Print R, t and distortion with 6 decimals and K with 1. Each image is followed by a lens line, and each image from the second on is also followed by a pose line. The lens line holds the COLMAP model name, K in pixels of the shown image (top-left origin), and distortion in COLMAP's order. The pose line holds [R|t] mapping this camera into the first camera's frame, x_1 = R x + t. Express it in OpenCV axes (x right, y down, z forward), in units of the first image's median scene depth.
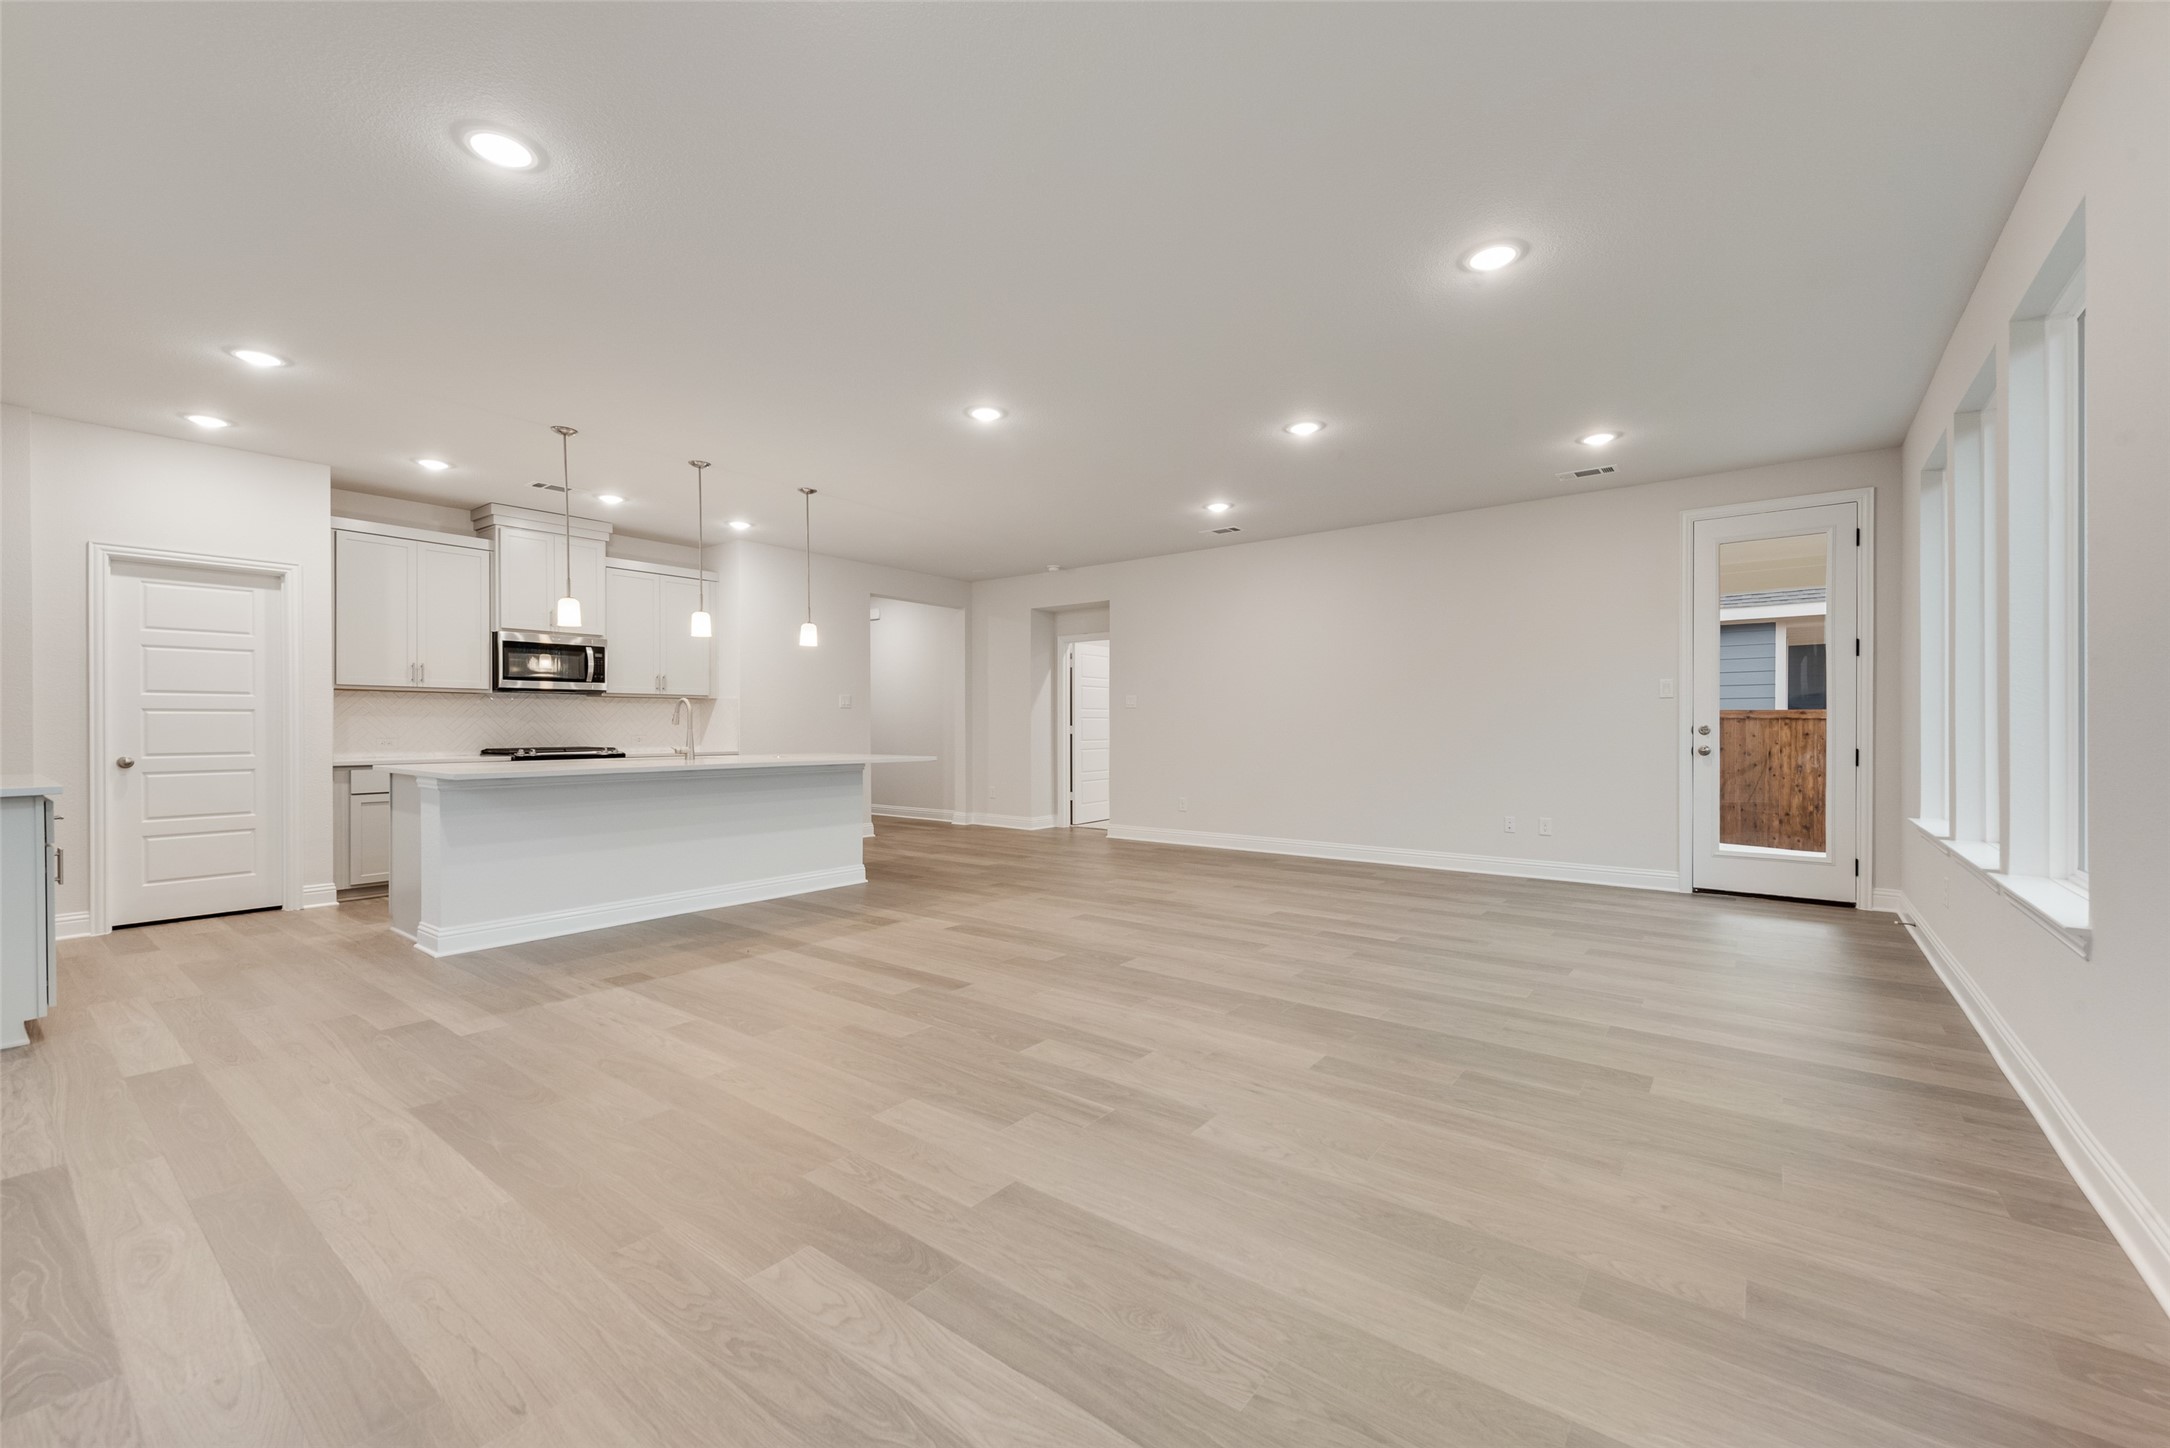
lens RADIAL K [[863.1, 0, 1085.5], [0, 863.1, 726.9], [0, 0, 1]] dist [0.000392, -0.000289]
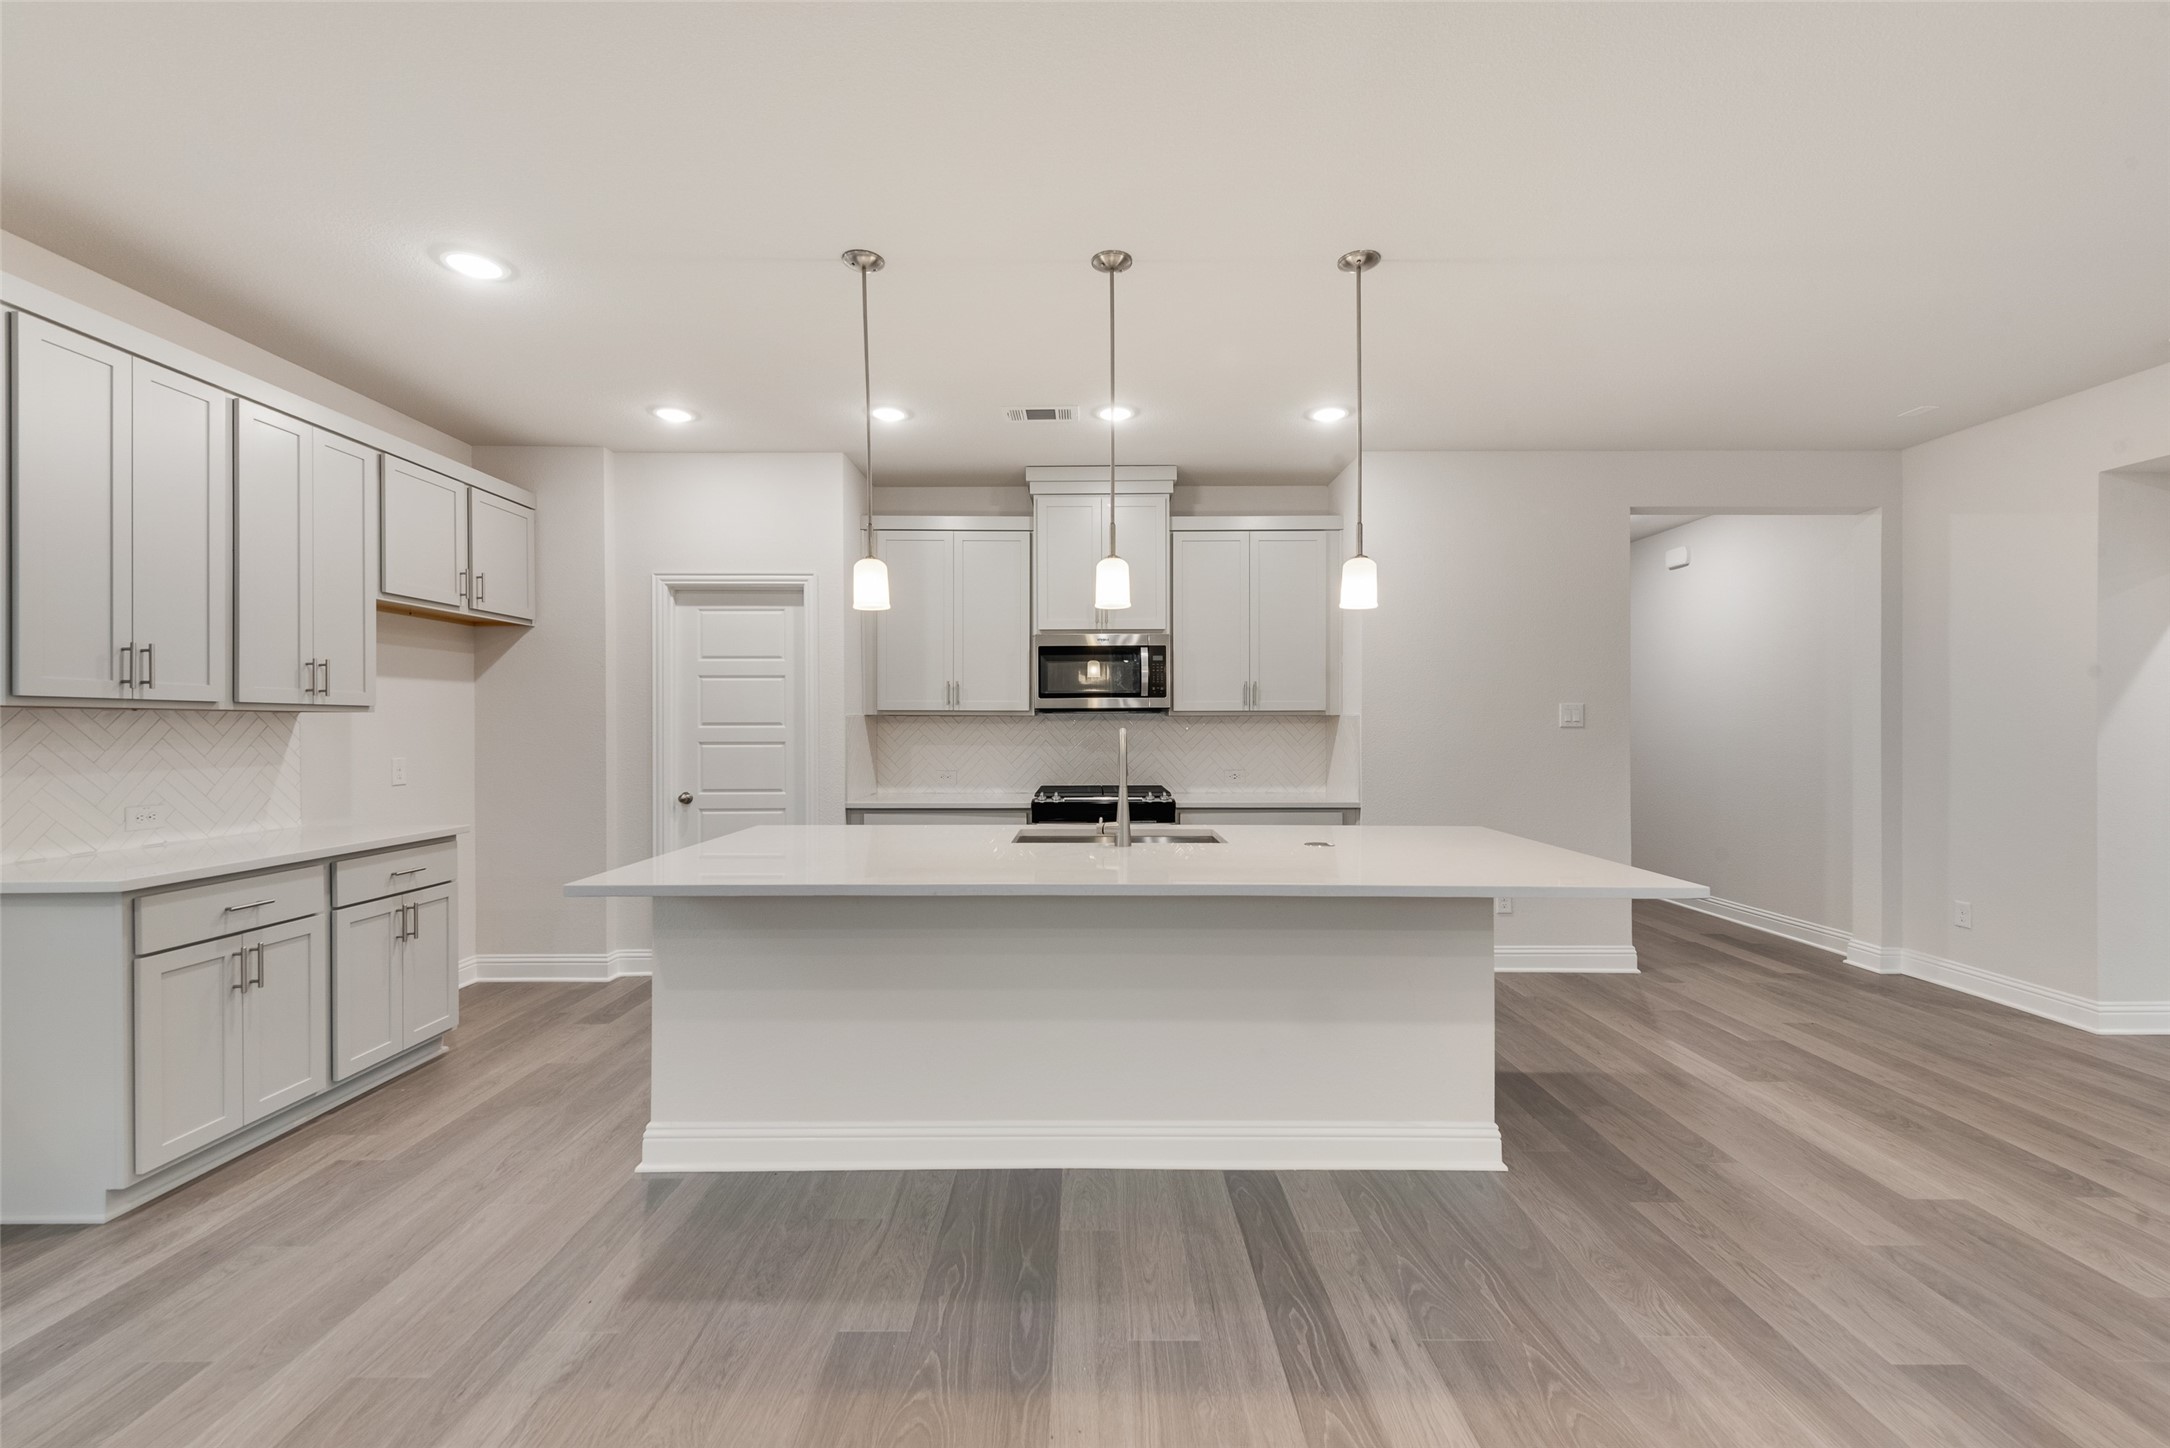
lens RADIAL K [[863.1, 0, 1077.7], [0, 863.1, 727.9], [0, 0, 1]] dist [0.000392, -0.000289]
pose [[0.613150, 0.002860, -0.789962, -0.052701], [-0.001454, 0.999996, 0.002492, -0.028693], [0.789965, -0.000380, 0.613151, 0.531432]]
